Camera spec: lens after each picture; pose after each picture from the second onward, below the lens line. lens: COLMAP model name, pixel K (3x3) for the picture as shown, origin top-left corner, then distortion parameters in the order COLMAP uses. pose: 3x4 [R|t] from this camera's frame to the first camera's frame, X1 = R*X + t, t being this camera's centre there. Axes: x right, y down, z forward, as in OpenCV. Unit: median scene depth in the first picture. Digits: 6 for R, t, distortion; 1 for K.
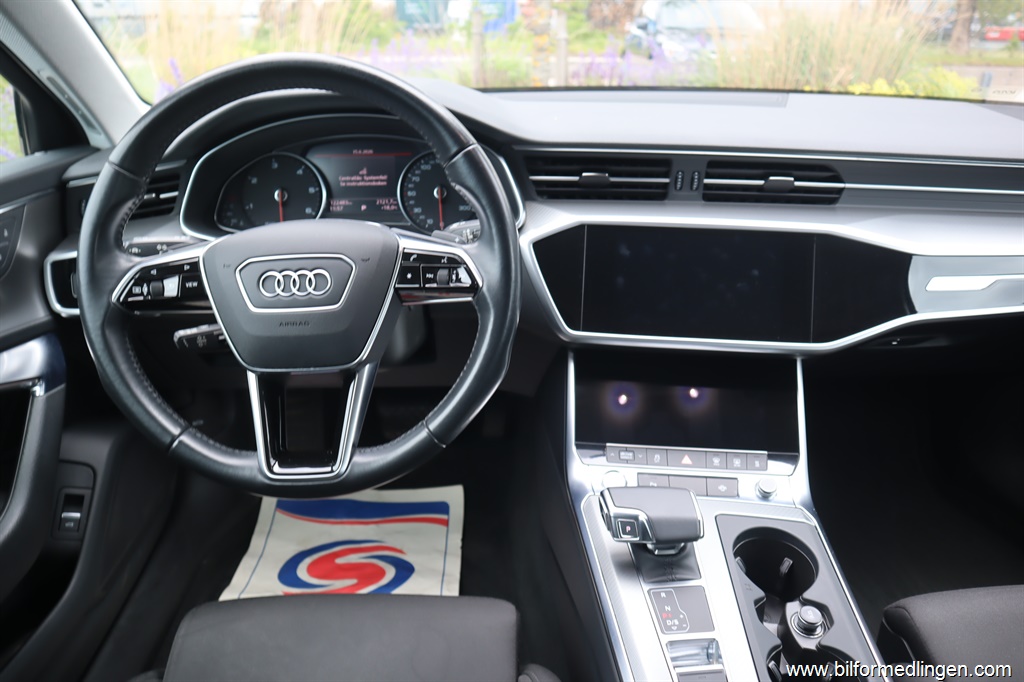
lens RADIAL K [[703.4, 0, 509.3], [0, 703.4, 340.5], [0, 0, 1]] dist [-0.119941, 0.069380]
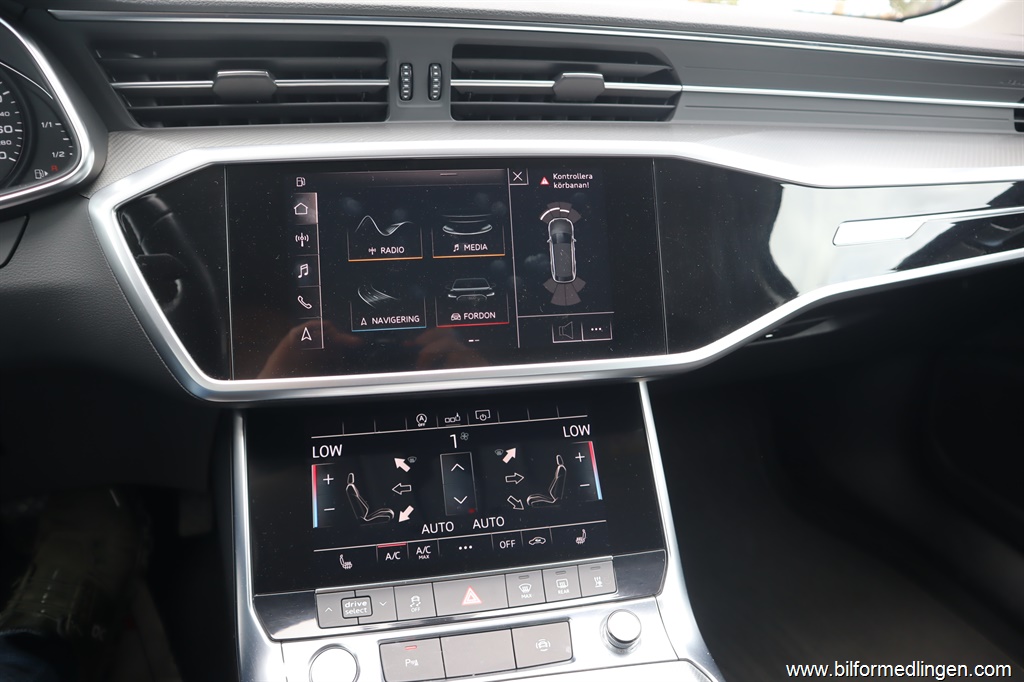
lens RADIAL K [[703.4, 0, 509.3], [0, 703.4, 340.5], [0, 0, 1]] dist [-0.119941, 0.069380]
pose [[0.952443, -0.099713, 0.287942, 0.156109], [0.105971, 0.994350, -0.006185, -0.016790], [-0.285698, 0.036404, 0.957628, 0.498005]]
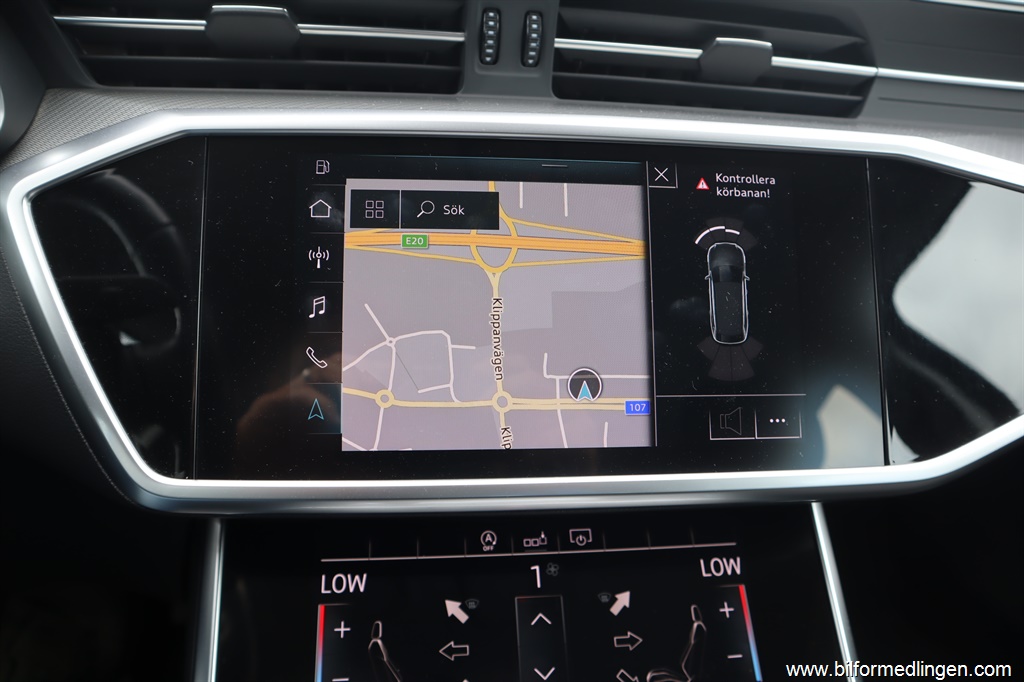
lens RADIAL K [[703.4, 0, 509.3], [0, 703.4, 340.5], [0, 0, 1]] dist [-0.119941, 0.069380]
pose [[0.971869, -0.038607, 0.232337, 0.175191], [0.058219, 0.995240, -0.078155, -0.042364], [-0.228214, 0.089483, 0.969490, 0.705417]]
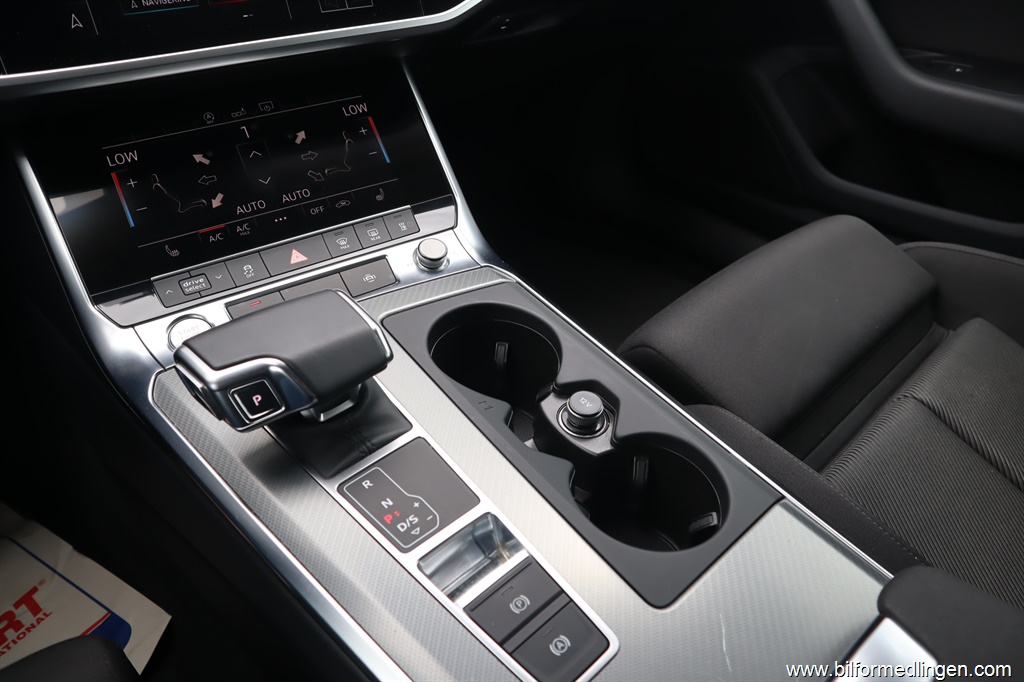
lens RADIAL K [[703.4, 0, 509.3], [0, 703.4, 340.5], [0, 0, 1]] dist [-0.119941, 0.069380]
pose [[0.756144, -0.378568, 0.533791, 0.050303], [0.252513, 0.921304, 0.295697, 0.112195], [-0.603725, -0.088801, 0.792231, 0.430523]]
